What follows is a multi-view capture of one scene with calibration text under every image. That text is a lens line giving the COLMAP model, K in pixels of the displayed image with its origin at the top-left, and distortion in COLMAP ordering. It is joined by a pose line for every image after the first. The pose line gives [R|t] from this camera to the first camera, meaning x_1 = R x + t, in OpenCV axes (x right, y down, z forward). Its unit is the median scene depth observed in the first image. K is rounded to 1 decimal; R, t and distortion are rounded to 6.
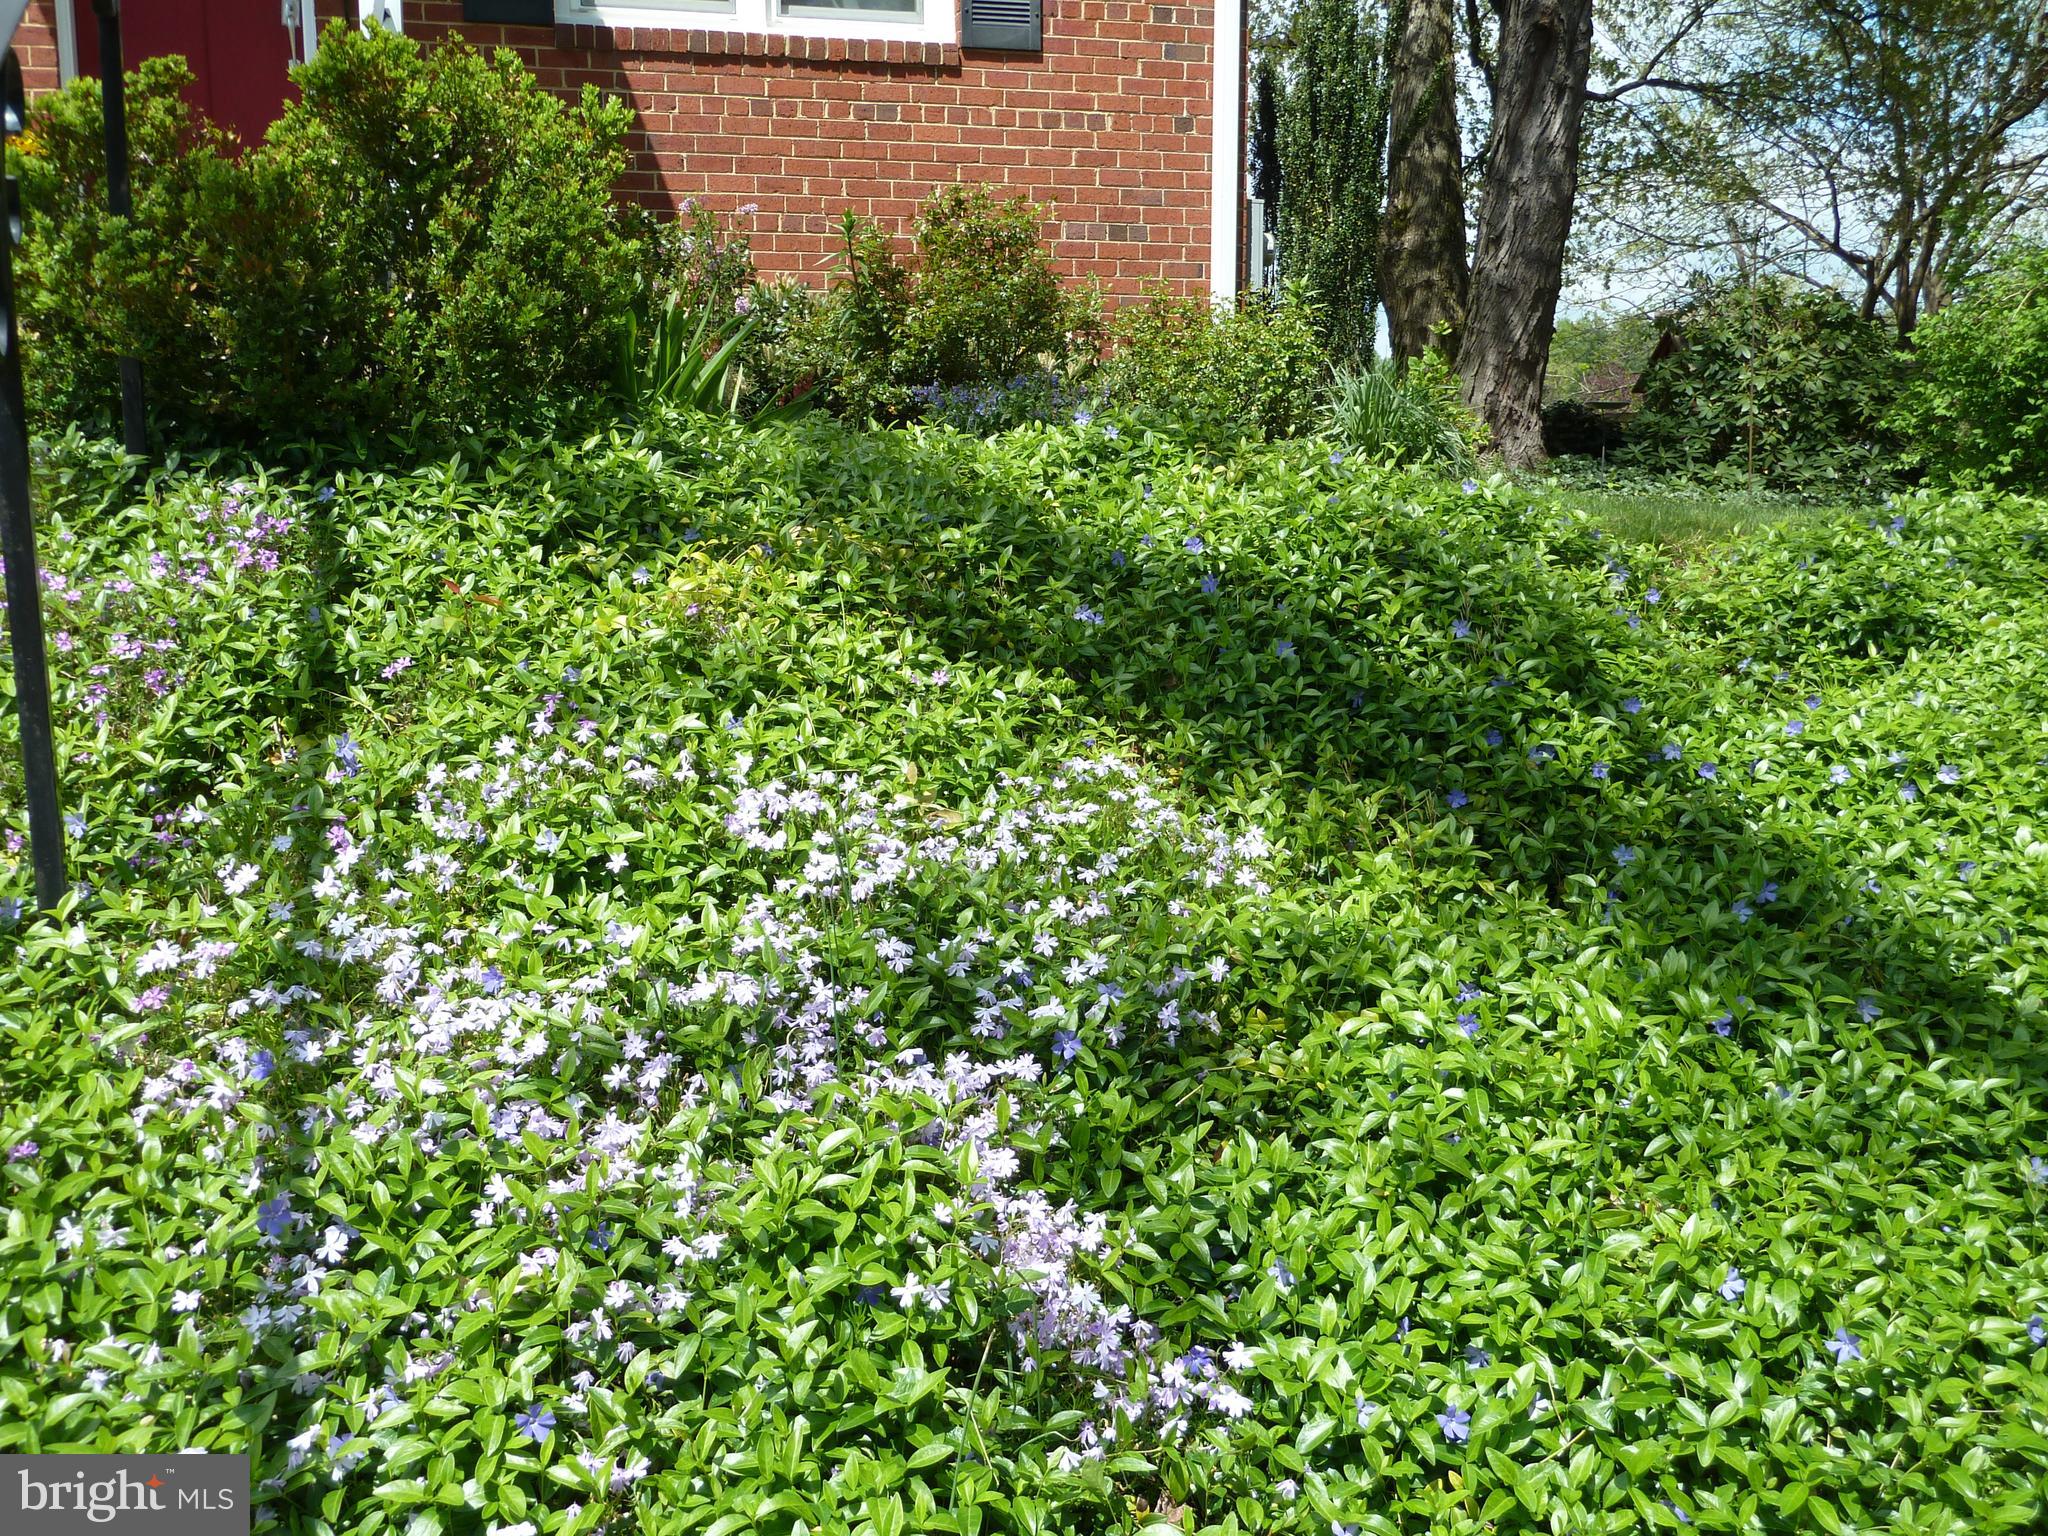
lens RADIAL K [[1950.5, 0, 1025.6], [0, 1950.5, 766.3], [0, 0, 1]] dist [-0.017027, 0.000000]
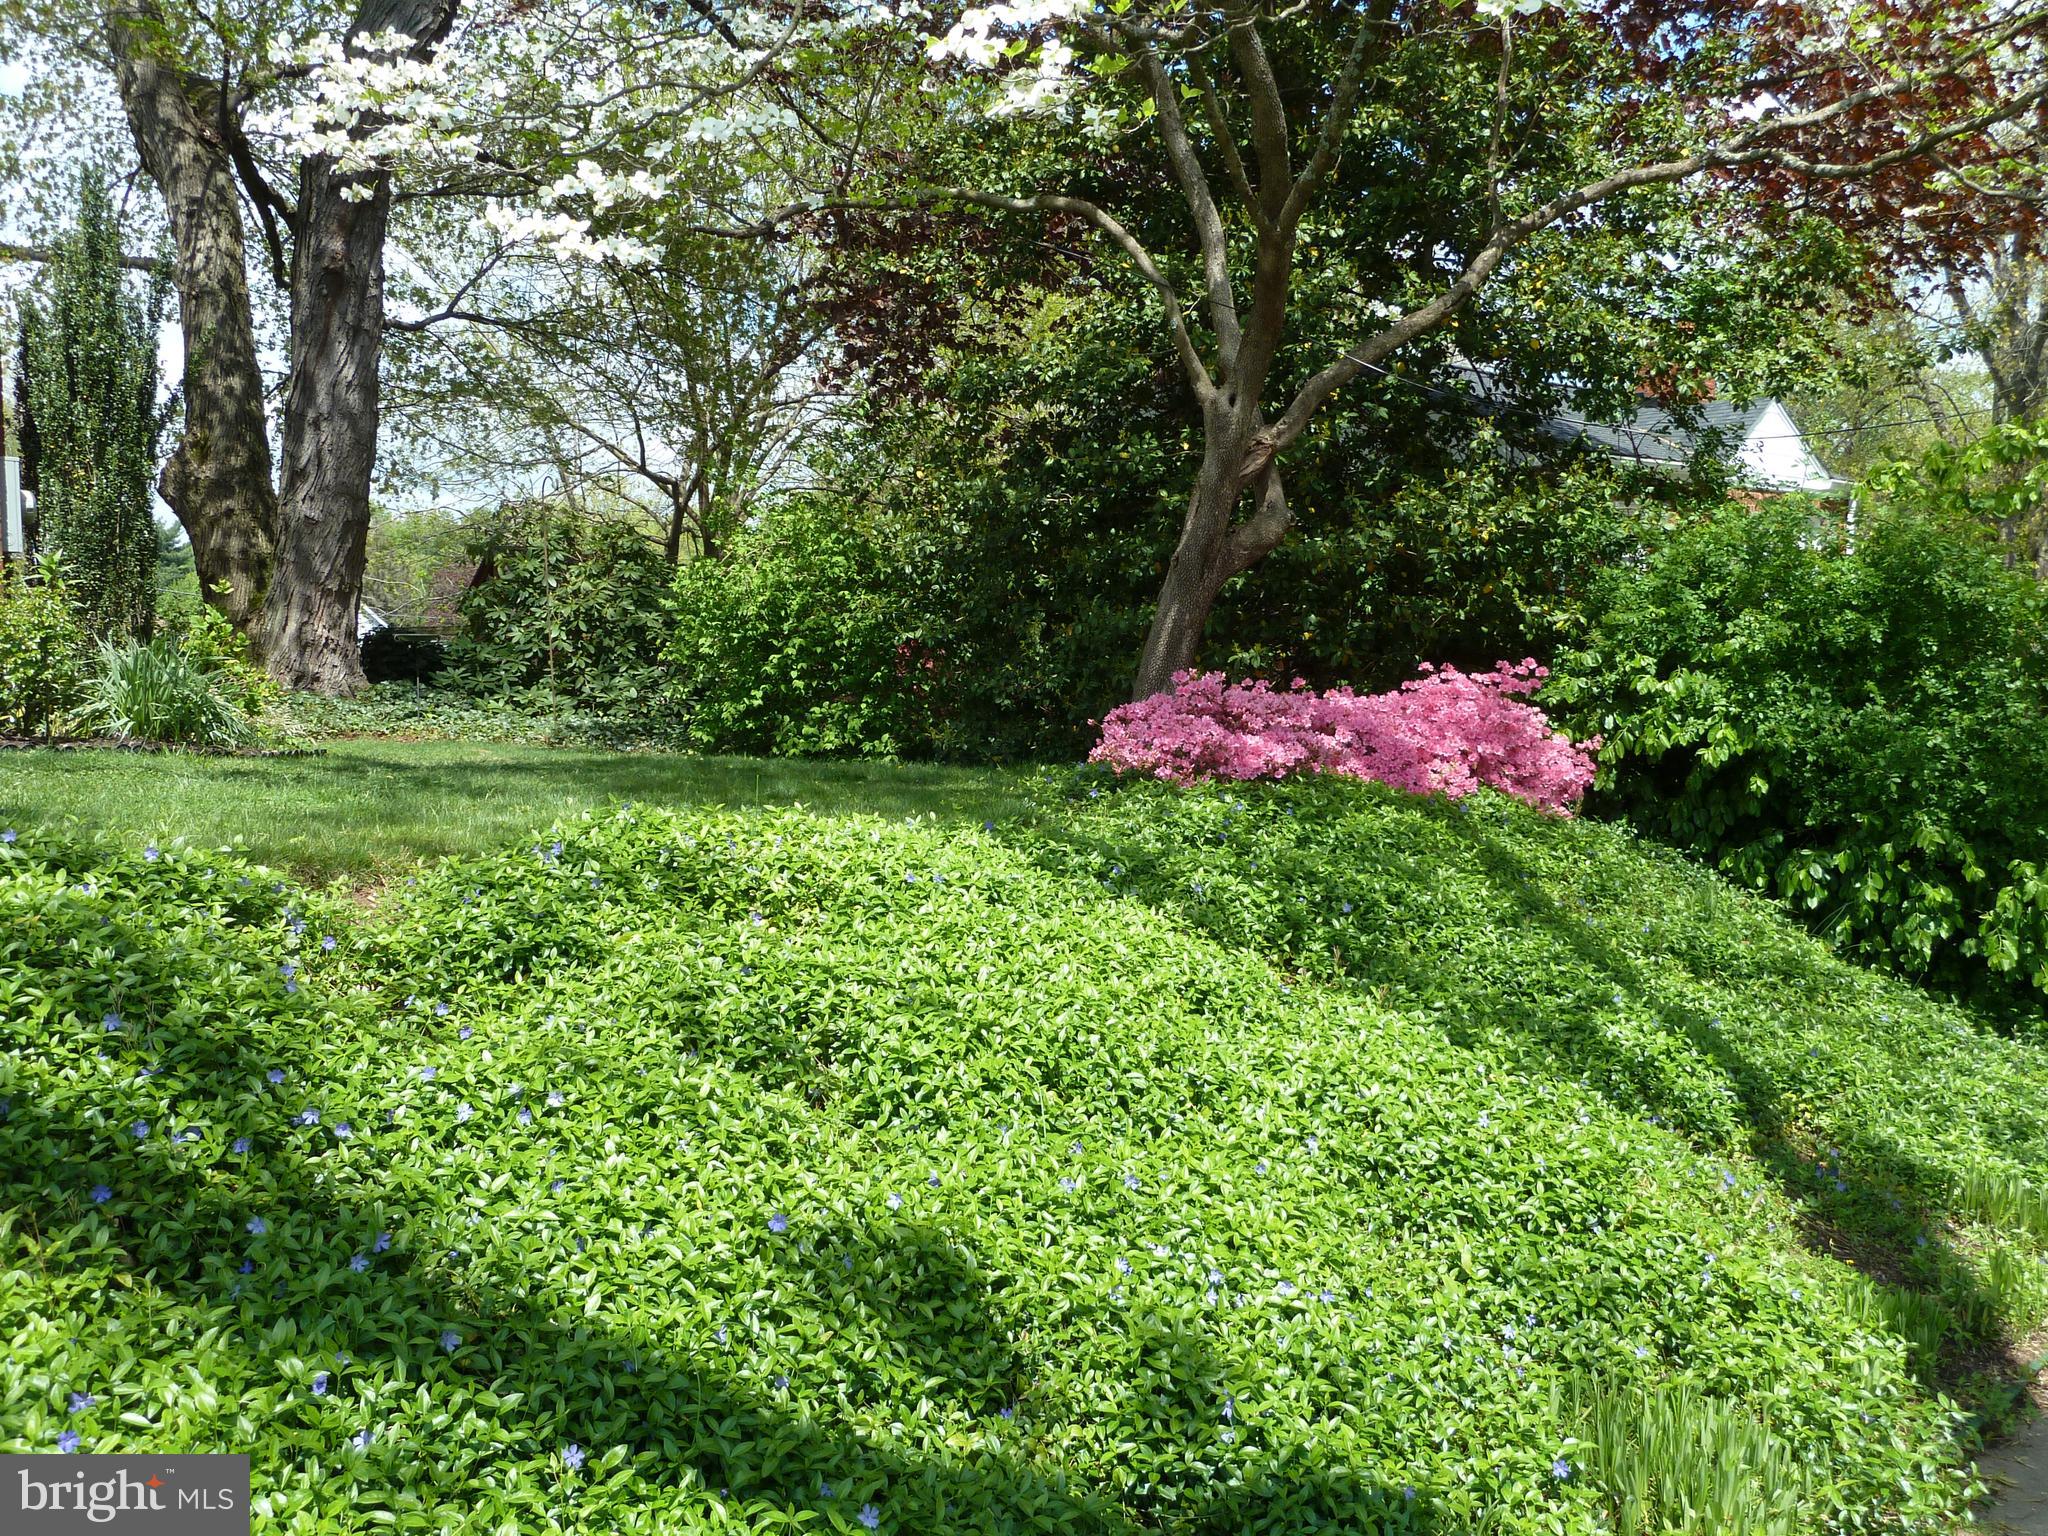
lens RADIAL K [[1950.5, 0, 1024.8], [0, 1950.5, 771.6], [0, 0, 1]] dist [-0.017027, 0.000000]
pose [[0.846693, -0.046944, 0.530008, 0.071082], [0.093586, 0.993711, -0.061490, -0.078434], [-0.523788, 0.101664, 0.845761, -0.165466]]
